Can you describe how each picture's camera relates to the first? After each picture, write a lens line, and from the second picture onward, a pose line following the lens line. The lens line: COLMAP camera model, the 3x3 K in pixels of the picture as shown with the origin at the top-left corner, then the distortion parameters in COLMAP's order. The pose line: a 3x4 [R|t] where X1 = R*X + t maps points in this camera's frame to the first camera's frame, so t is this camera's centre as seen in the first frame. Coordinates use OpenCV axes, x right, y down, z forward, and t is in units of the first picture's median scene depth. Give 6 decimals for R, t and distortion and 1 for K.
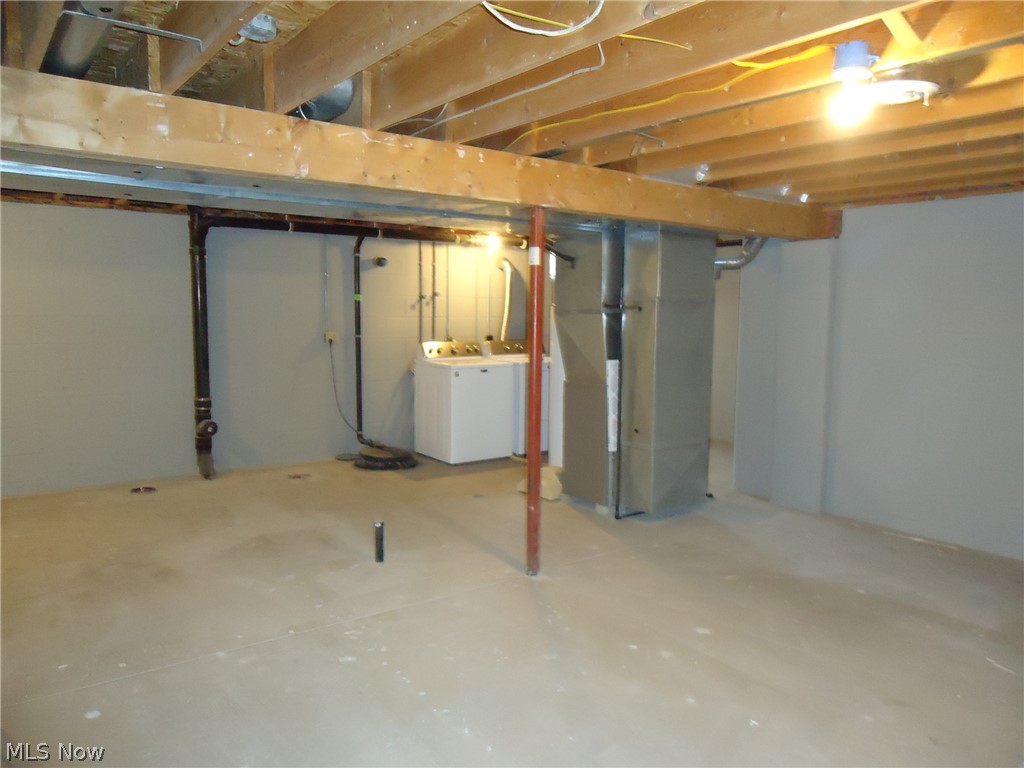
lens RADIAL K [[742.3, 0, 512.2], [0, 742.3, 382.5], [0, 0, 1]] dist [-0.007953, -0.000868]
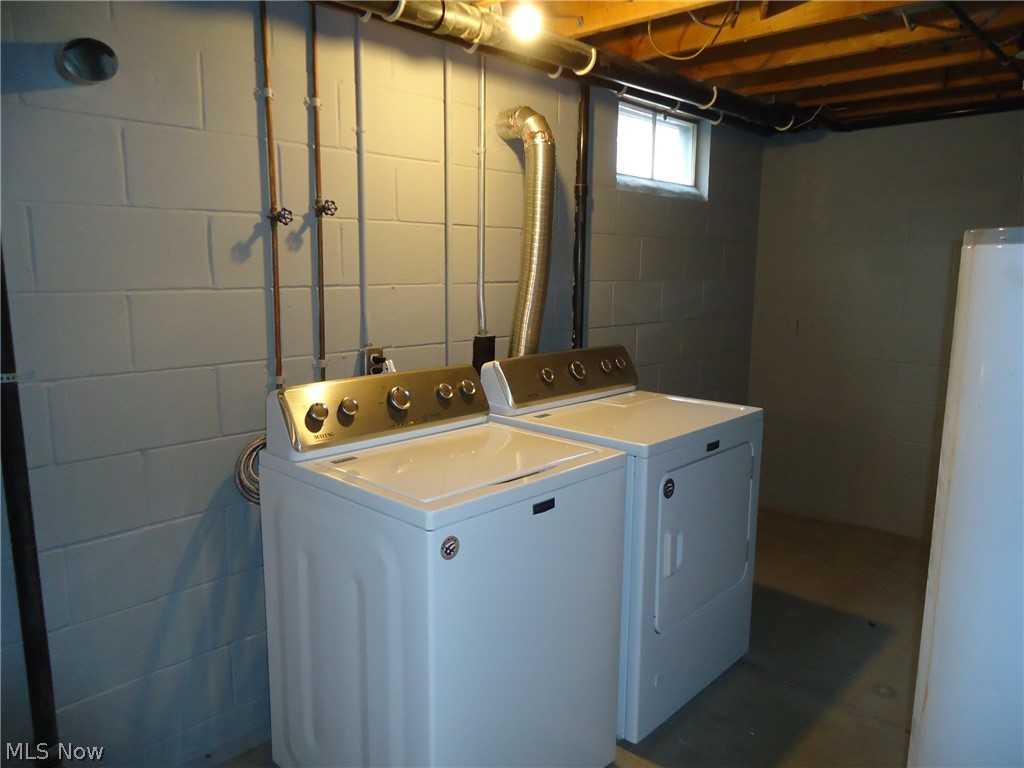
lens RADIAL K [[742.3, 0, 511.2], [0, 742.3, 386.6], [0, 0, 1]] dist [-0.007953, -0.000868]
pose [[0.983913, -0.033199, 0.175537, -0.084867], [0.021612, 0.997484, 0.067513, -0.067876], [-0.177336, -0.062633, 0.982155, 0.704597]]
